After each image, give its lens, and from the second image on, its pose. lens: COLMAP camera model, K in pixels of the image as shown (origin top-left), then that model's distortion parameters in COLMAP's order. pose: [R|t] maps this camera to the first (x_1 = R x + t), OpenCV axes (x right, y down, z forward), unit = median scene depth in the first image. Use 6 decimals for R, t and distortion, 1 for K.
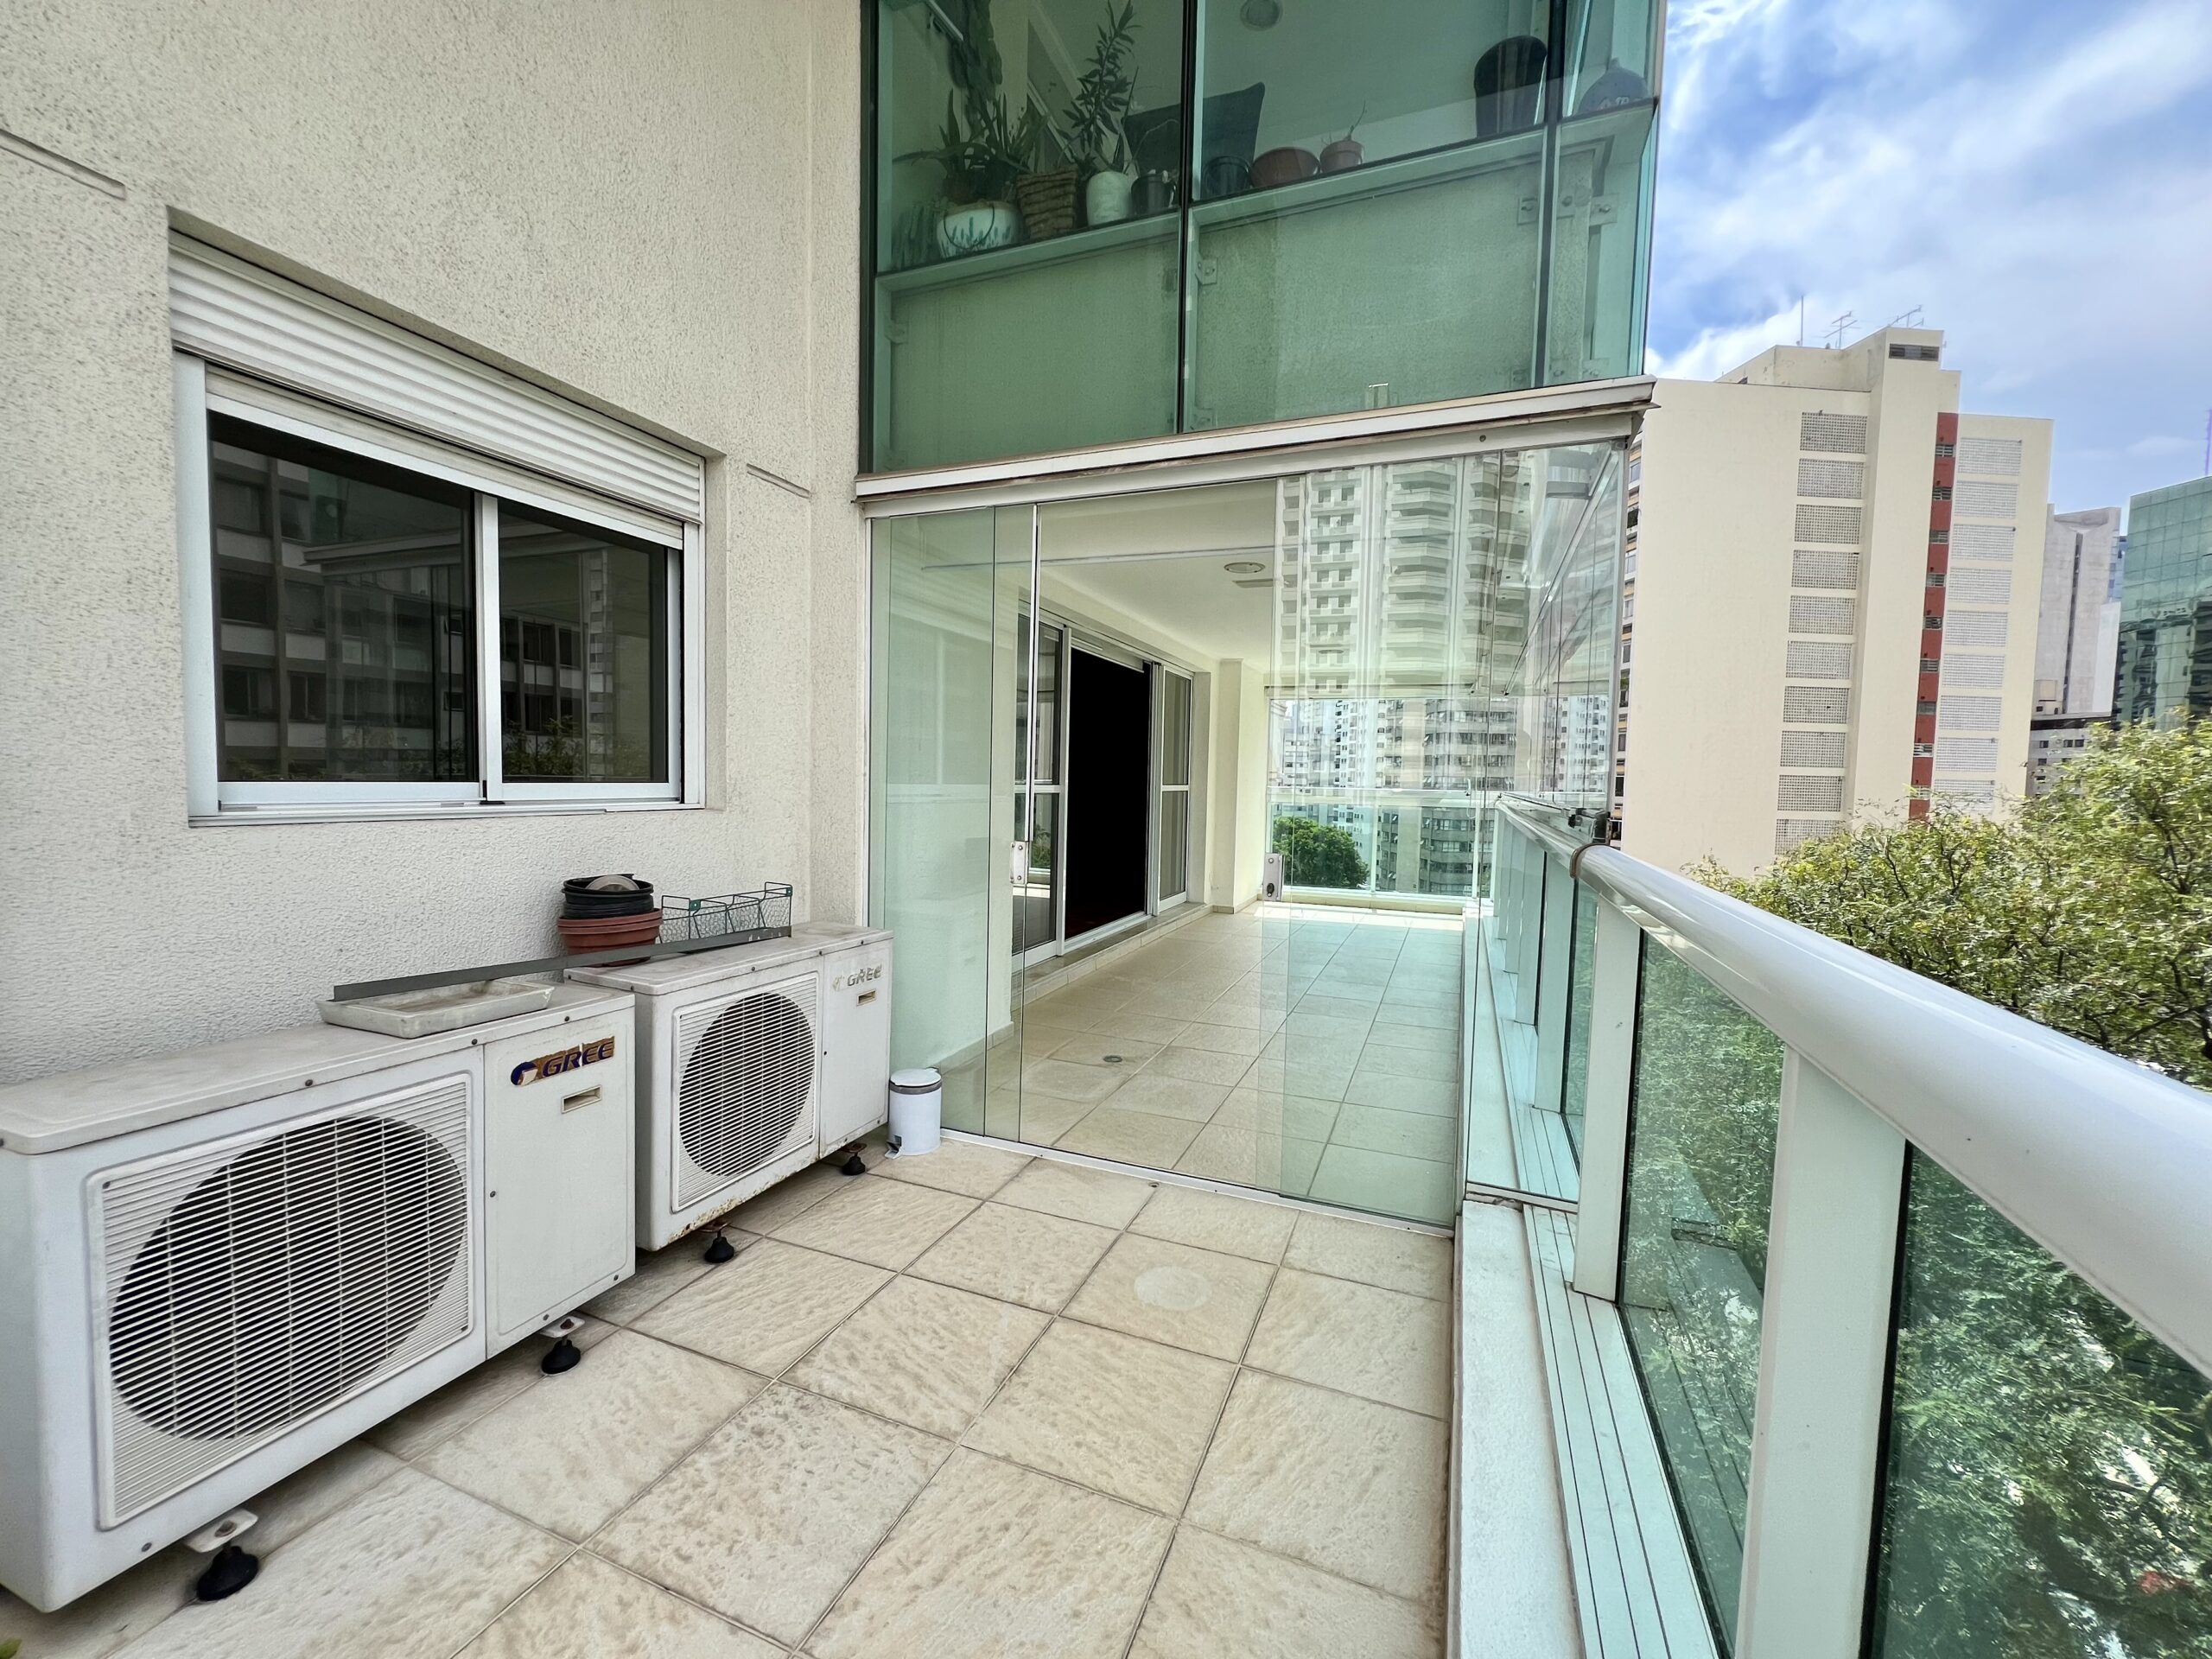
lens RADIAL K [[887.8, 0, 1106.2], [0, 887.8, 821.3], [0, 0, 1]] dist [0.006283, -0.000150]
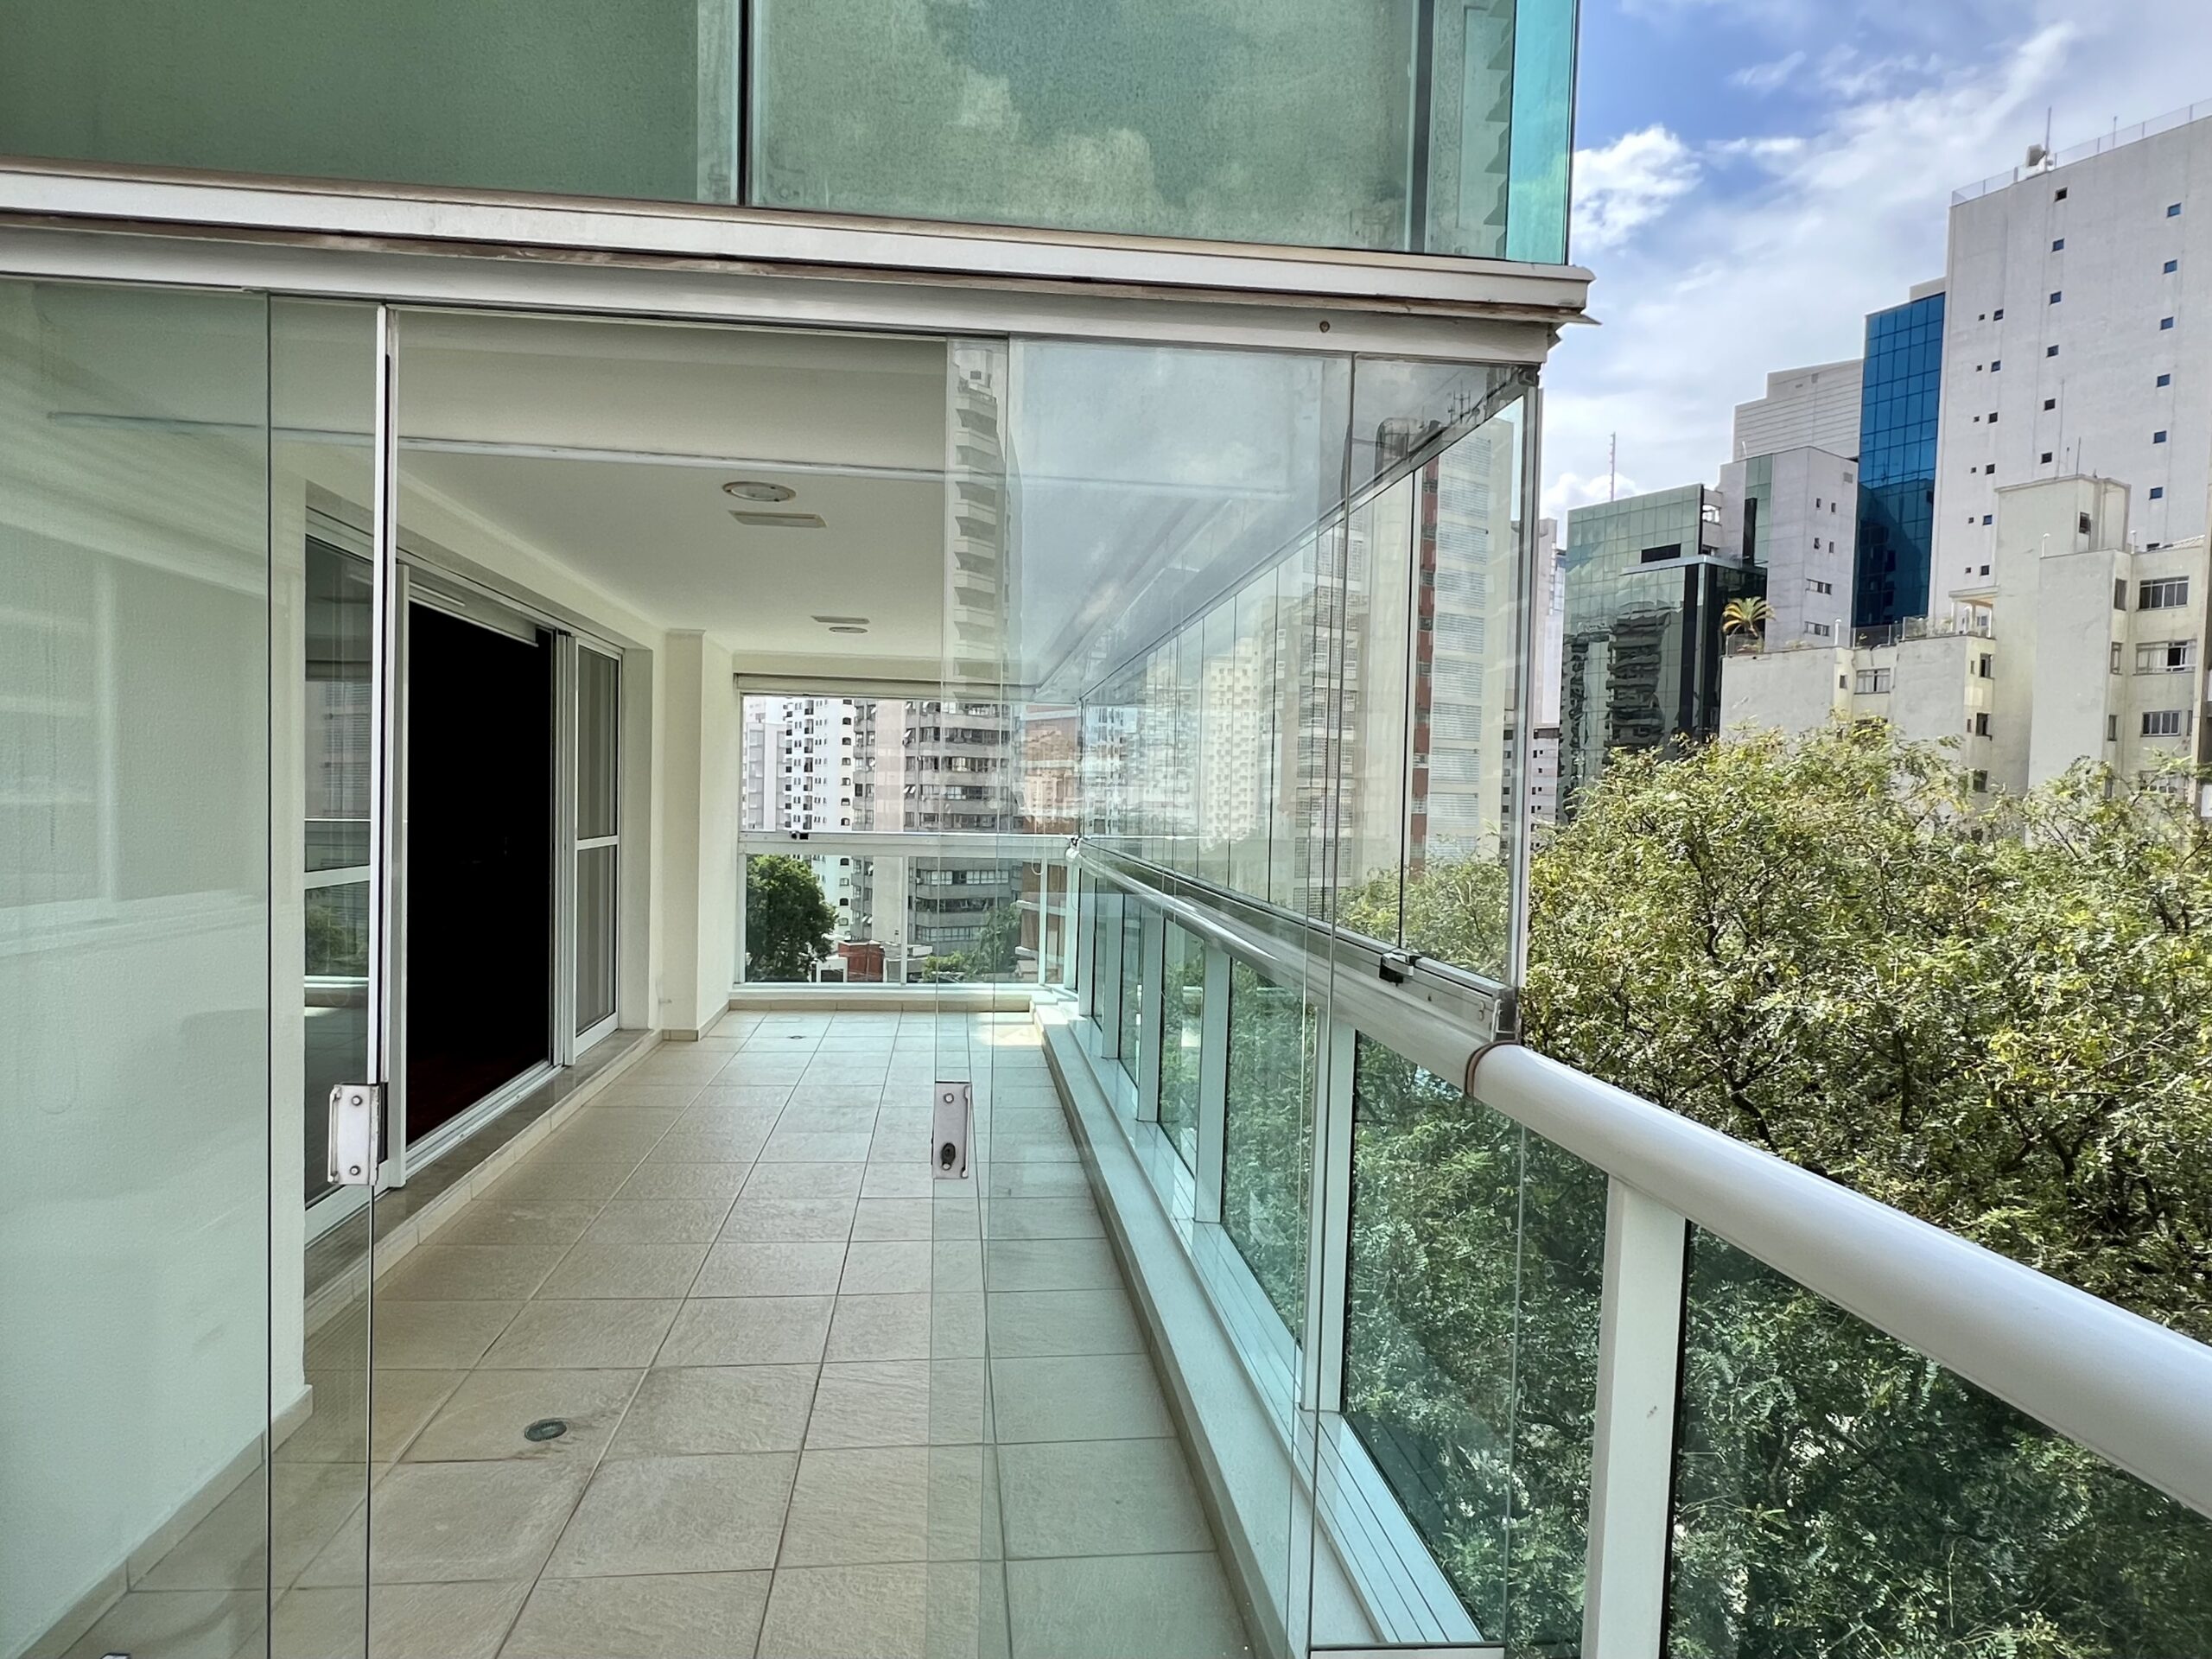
lens RADIAL K [[1257.3, 0, 1082.8], [0, 1257.3, 846.0], [0, 0, 1]] dist [0.006060, 0.001951]
pose [[0.886270, -0.020509, 0.462714, -0.045008], [0.021484, 0.999764, 0.003164, -0.060241], [-0.462670, 0.007137, 0.886502, 0.203564]]
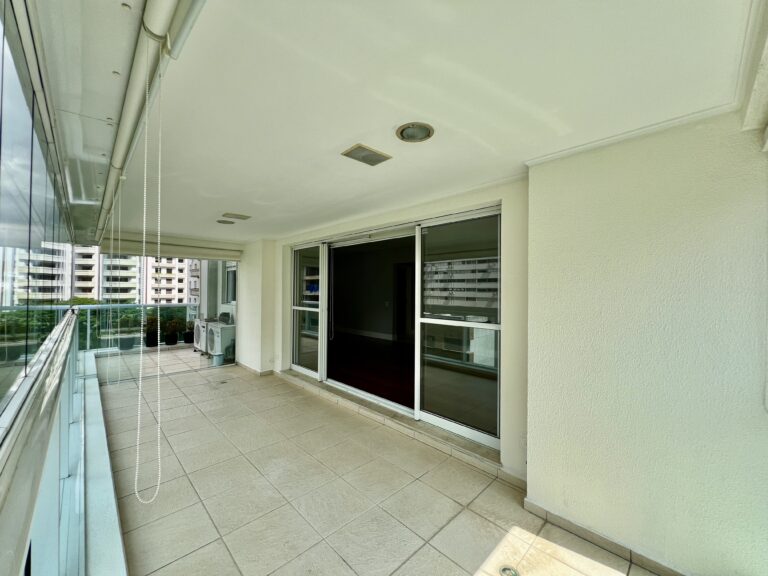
lens RADIAL K [[308.2, 0, 386.7], [0, 308.2, 290.3], [0, 0, 1]] dist [0.006283, -0.000150]
pose [[-0.405145, -0.026955, -0.913855, 0.832582], [-0.063010, 0.998012, -0.001502, -0.128894], [0.912079, 0.056973, -0.406038, 1.962486]]
